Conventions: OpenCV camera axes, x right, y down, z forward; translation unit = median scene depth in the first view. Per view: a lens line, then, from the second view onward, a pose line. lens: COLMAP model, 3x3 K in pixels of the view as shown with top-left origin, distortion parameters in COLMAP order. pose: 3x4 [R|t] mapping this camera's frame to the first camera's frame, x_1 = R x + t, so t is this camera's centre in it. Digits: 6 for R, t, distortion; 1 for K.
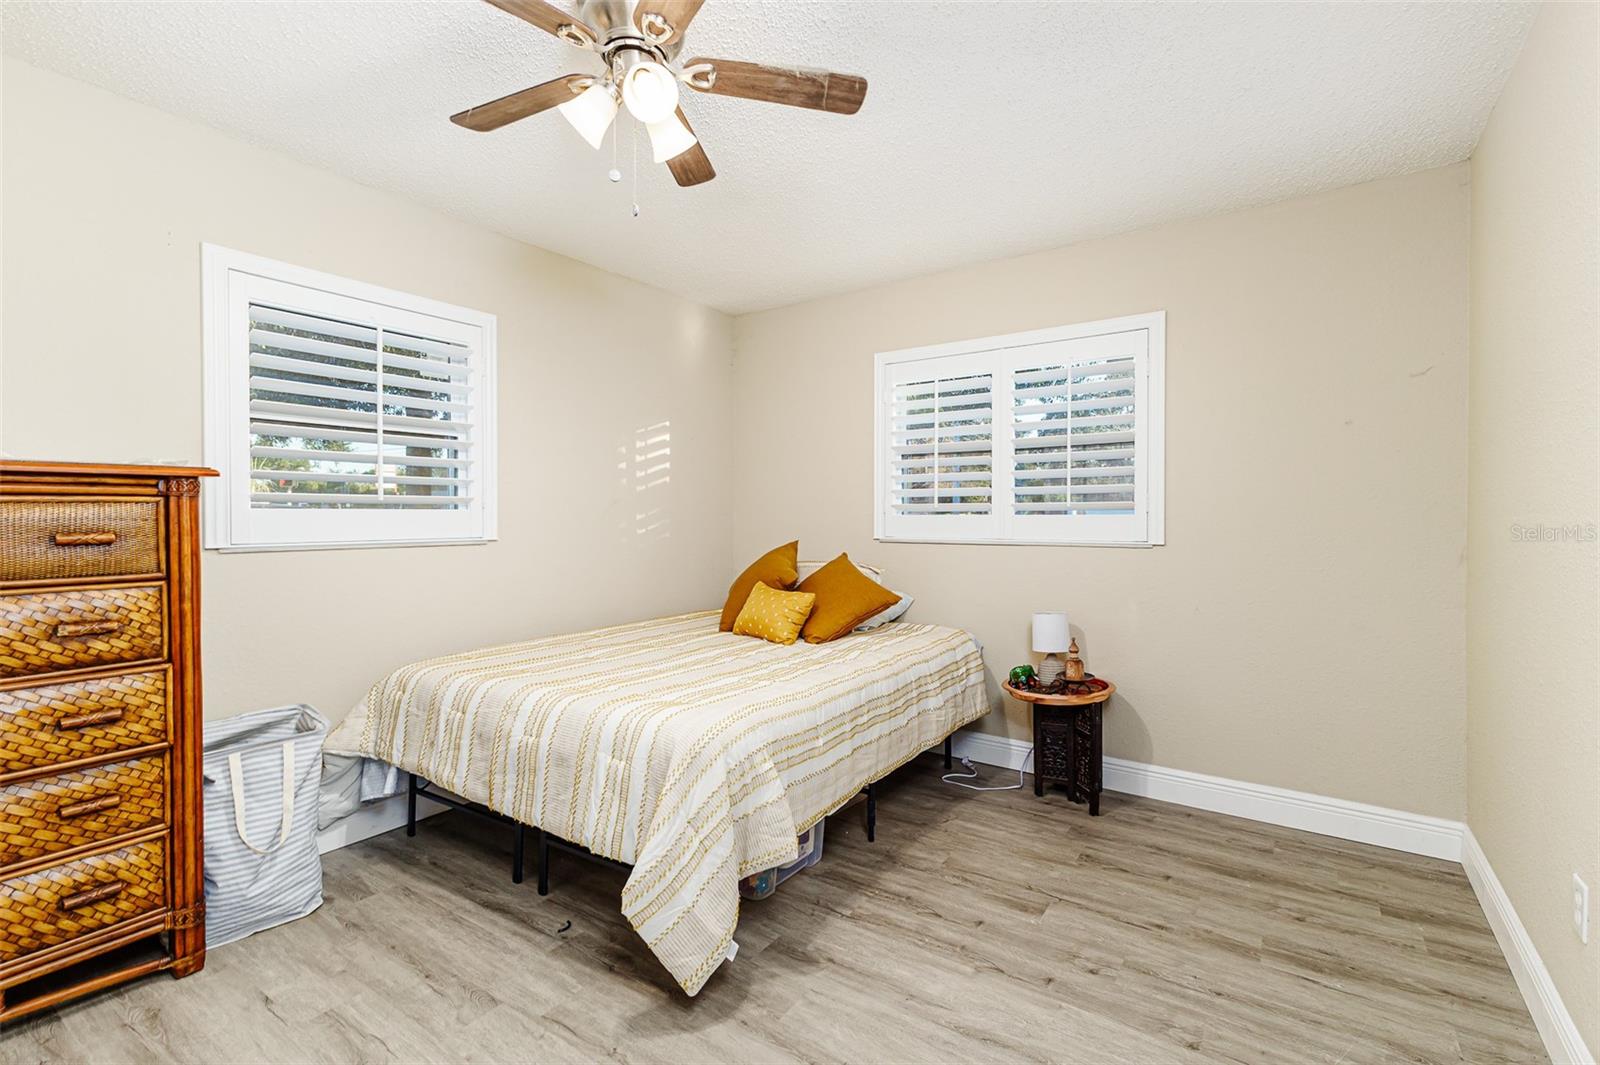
lens RADIAL K [[701.6, 0, 800.0], [0, 701.6, 532.5], [0, 0, 1]] dist [-0.001179, -0.000207]
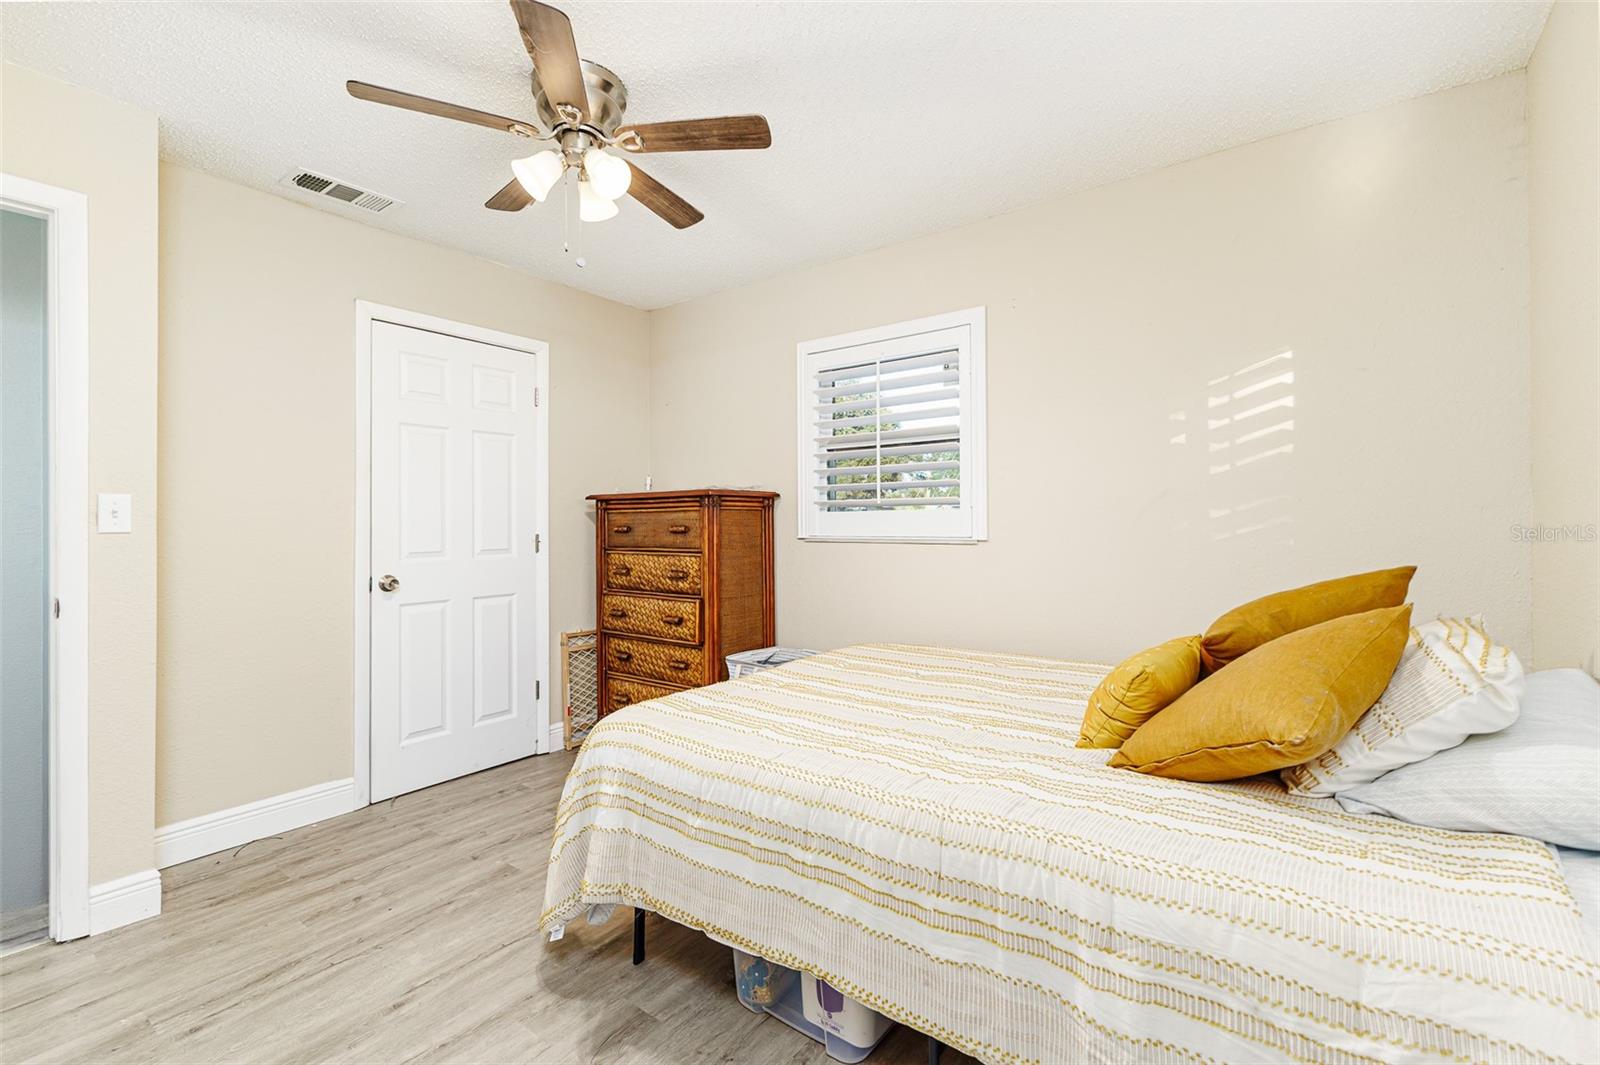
lens RADIAL K [[693.6, 0, 810.0], [0, 693.6, 526.5], [0, 0, 1]] dist [0.013741, -0.000360]
pose [[-0.020116, 0.009476, -0.999753, 0.688043], [-0.013677, 0.999859, 0.009752, -0.018335], [0.999704, 0.013870, -0.019984, 1.031442]]
